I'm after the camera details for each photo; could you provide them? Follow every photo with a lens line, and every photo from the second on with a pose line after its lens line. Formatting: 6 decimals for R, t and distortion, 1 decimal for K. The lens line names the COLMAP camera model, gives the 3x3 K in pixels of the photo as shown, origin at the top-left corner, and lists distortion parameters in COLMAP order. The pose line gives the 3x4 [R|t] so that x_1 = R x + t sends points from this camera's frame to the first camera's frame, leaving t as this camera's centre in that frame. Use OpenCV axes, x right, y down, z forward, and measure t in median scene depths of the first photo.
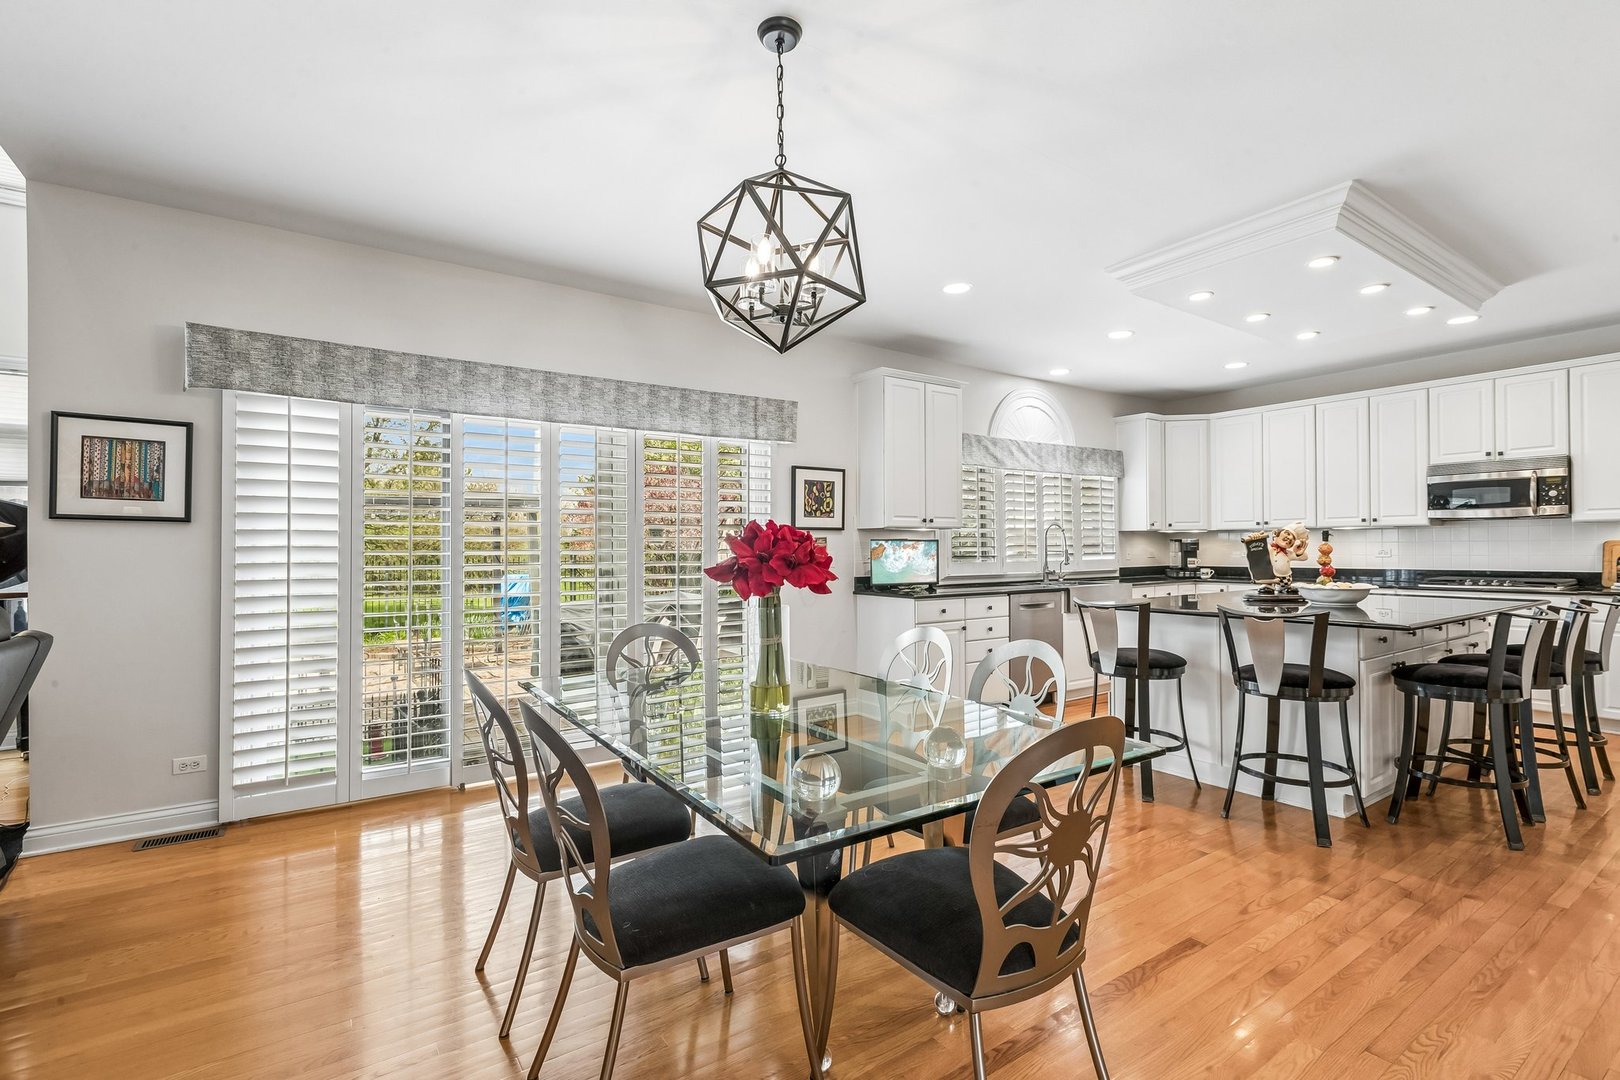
lens RADIAL K [[736.4, 0, 814.0], [0, 736.4, 542.7], [0, 0, 1]] dist [-0.001099, -0.000138]
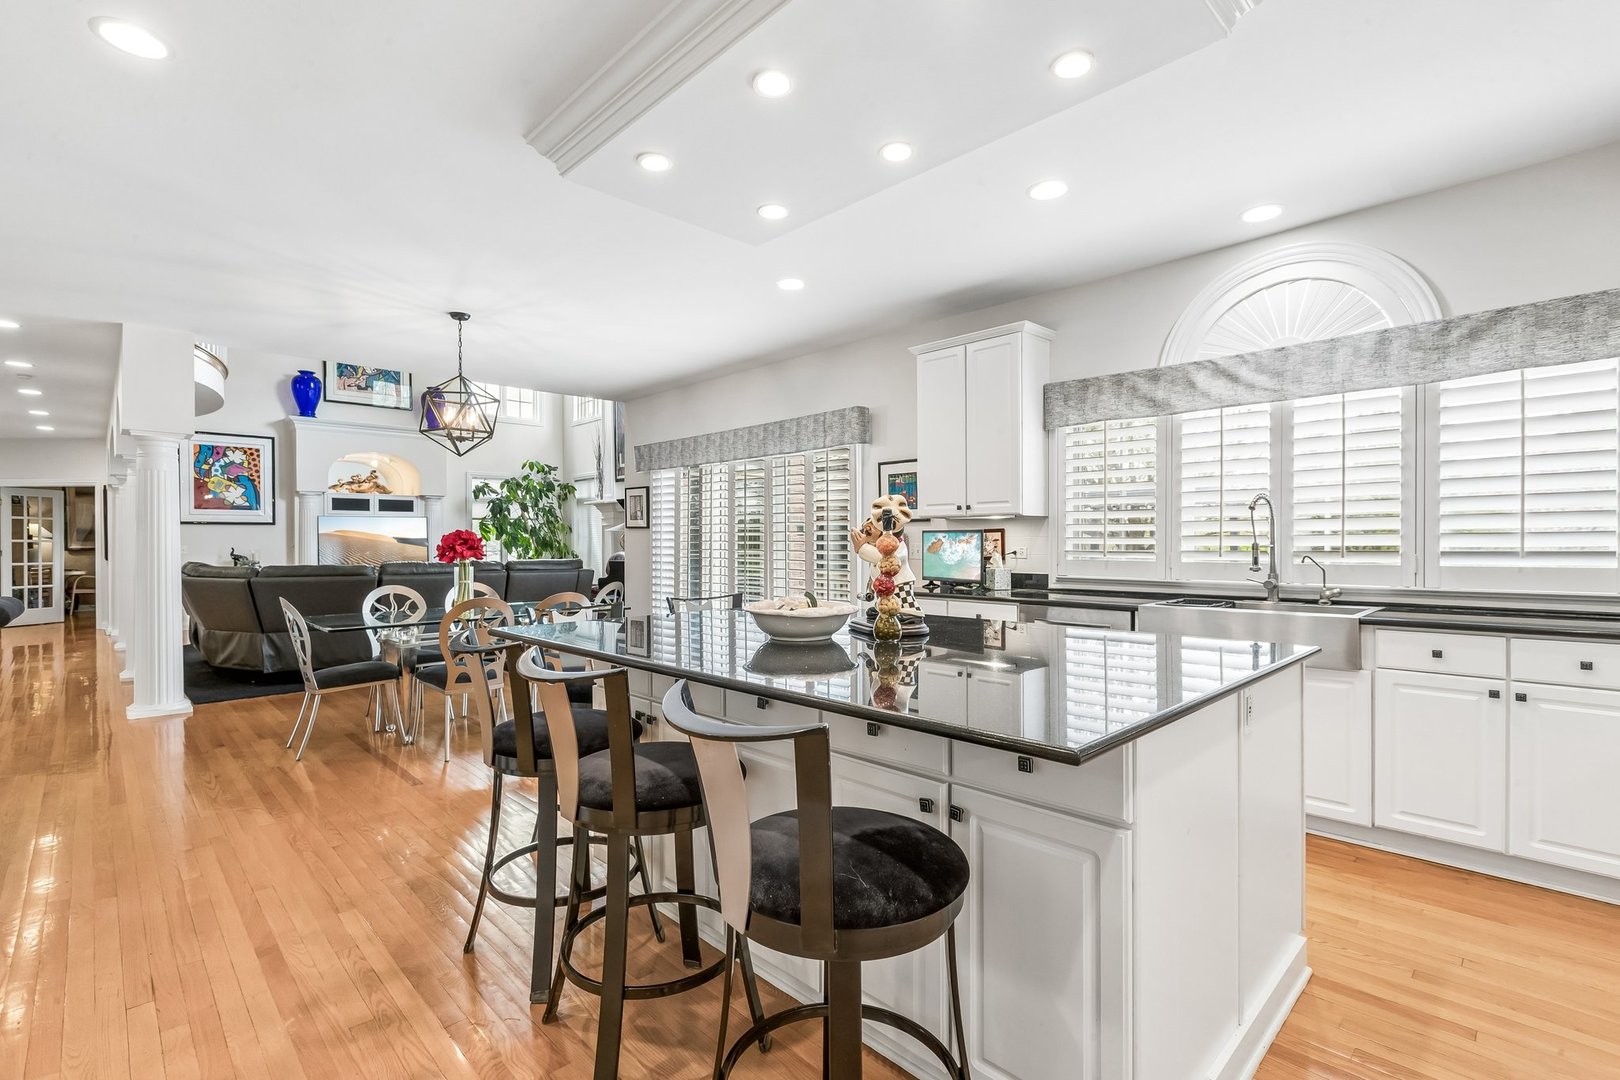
lens RADIAL K [[742.8, 0, 804.5], [0, 742.8, 551.0], [0, 0, 1]] dist [0.000586, 0.000014]
pose [[0.155634, 0.018851, -0.987635, 1.023419], [0.009859, 0.999738, 0.020635, 0.001134], [0.987766, -0.012948, 0.155407, 0.718645]]
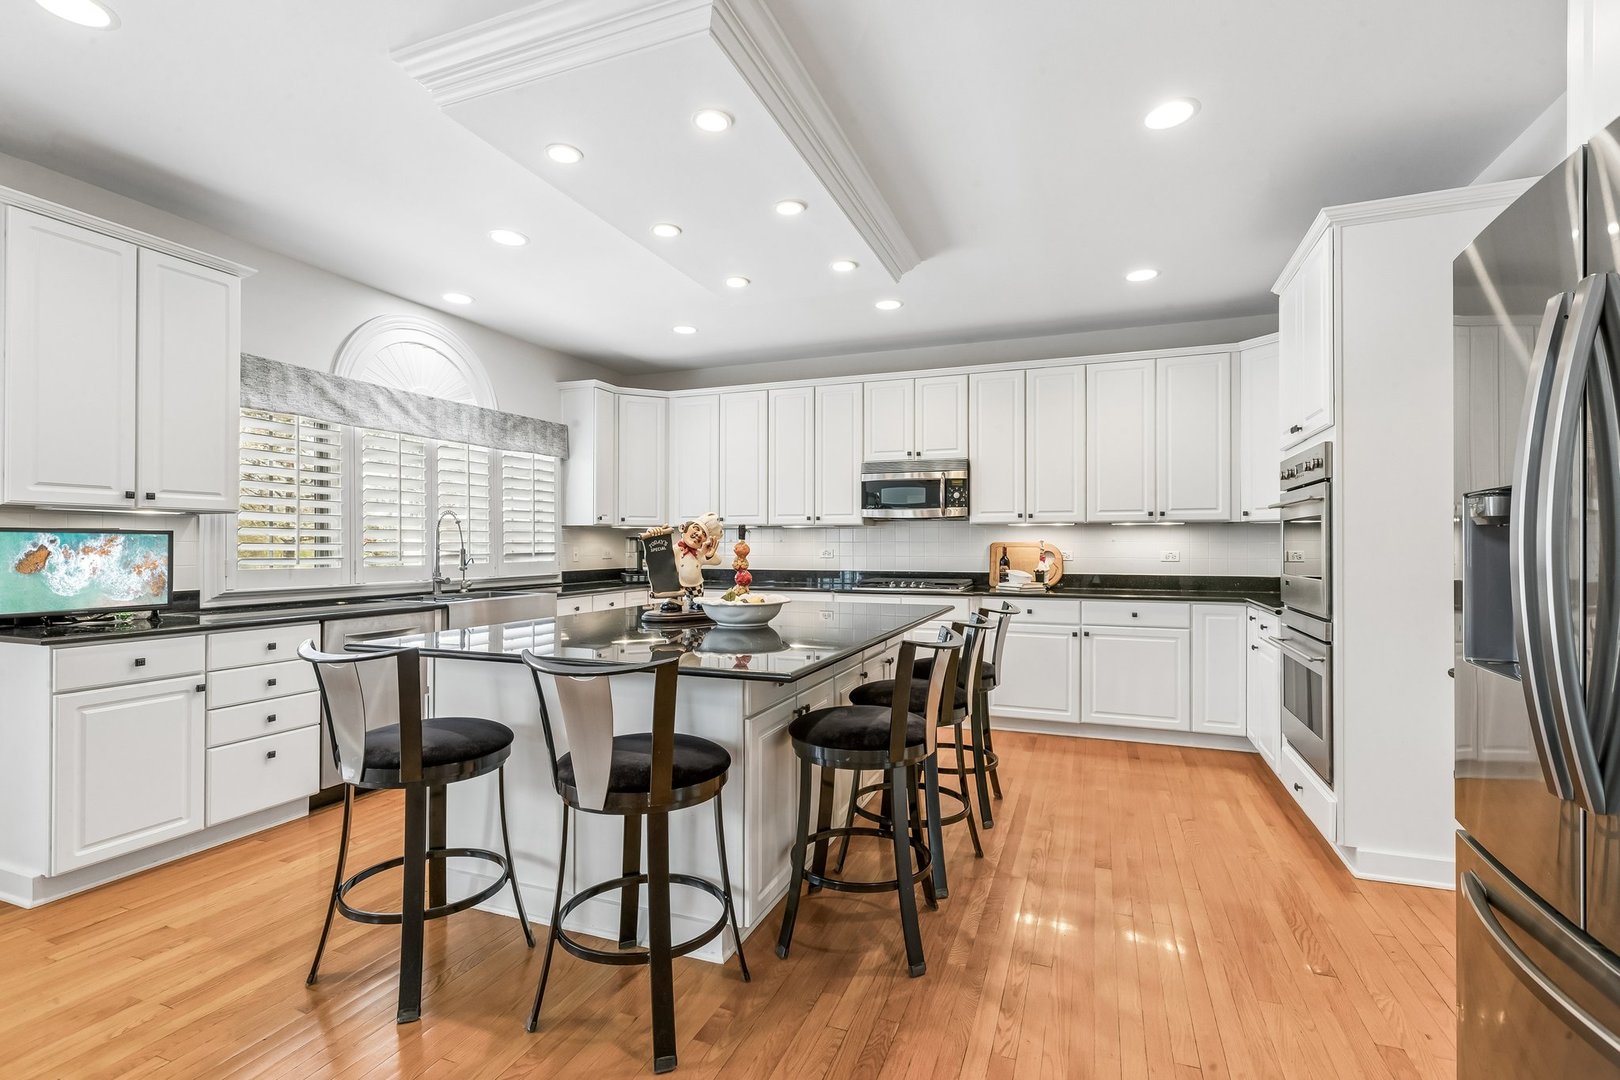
lens RADIAL K [[729.6, 0, 804.2], [0, 729.6, 541.8], [0, 0, 1]] dist [0.000004, -0.000015]
pose [[0.833781, 0.008765, 0.552026, 0.280969], [-0.009112, 0.999956, -0.002114, 0.001249], [-0.552021, -0.003267, 0.833824, 0.282739]]
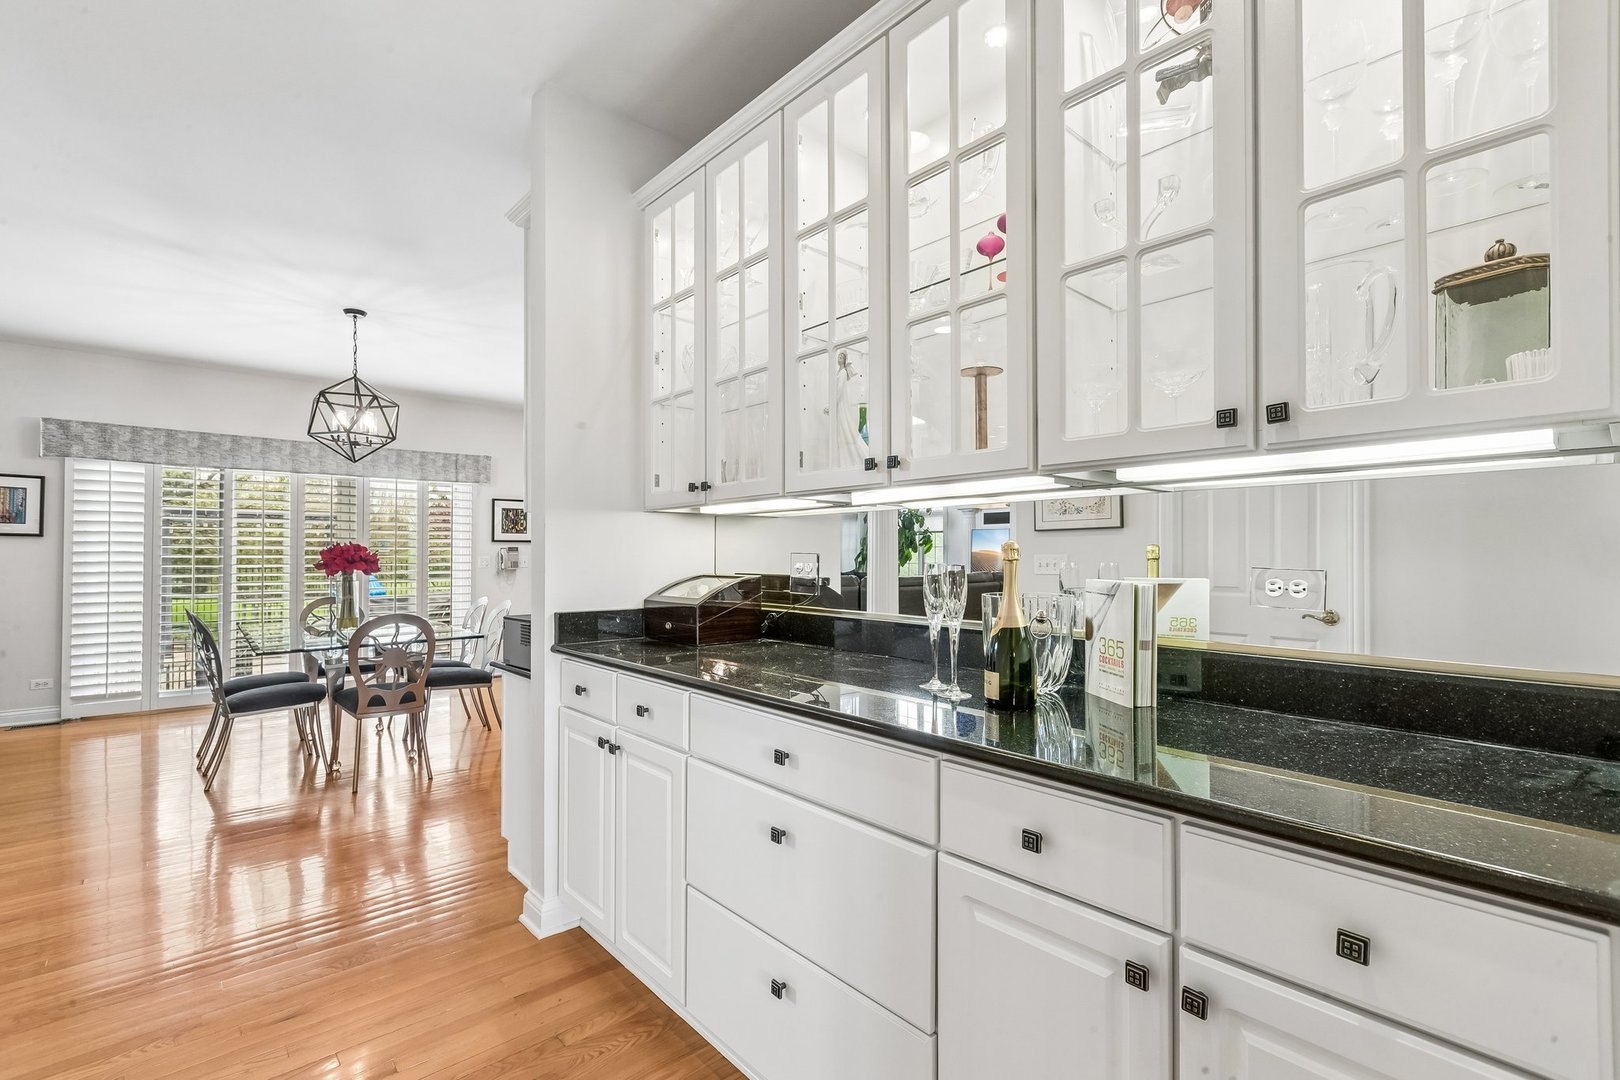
lens RADIAL K [[742.8, 0, 804.5], [0, 742.8, 551.0], [0, 0, 1]] dist [0.000586, 0.000014]
pose [[0.993898, 0.005059, 0.110188, 0.435256], [-0.005033, 0.999987, -0.000512, -0.001996], [-0.110190, -0.000046, 0.993911, -0.551916]]
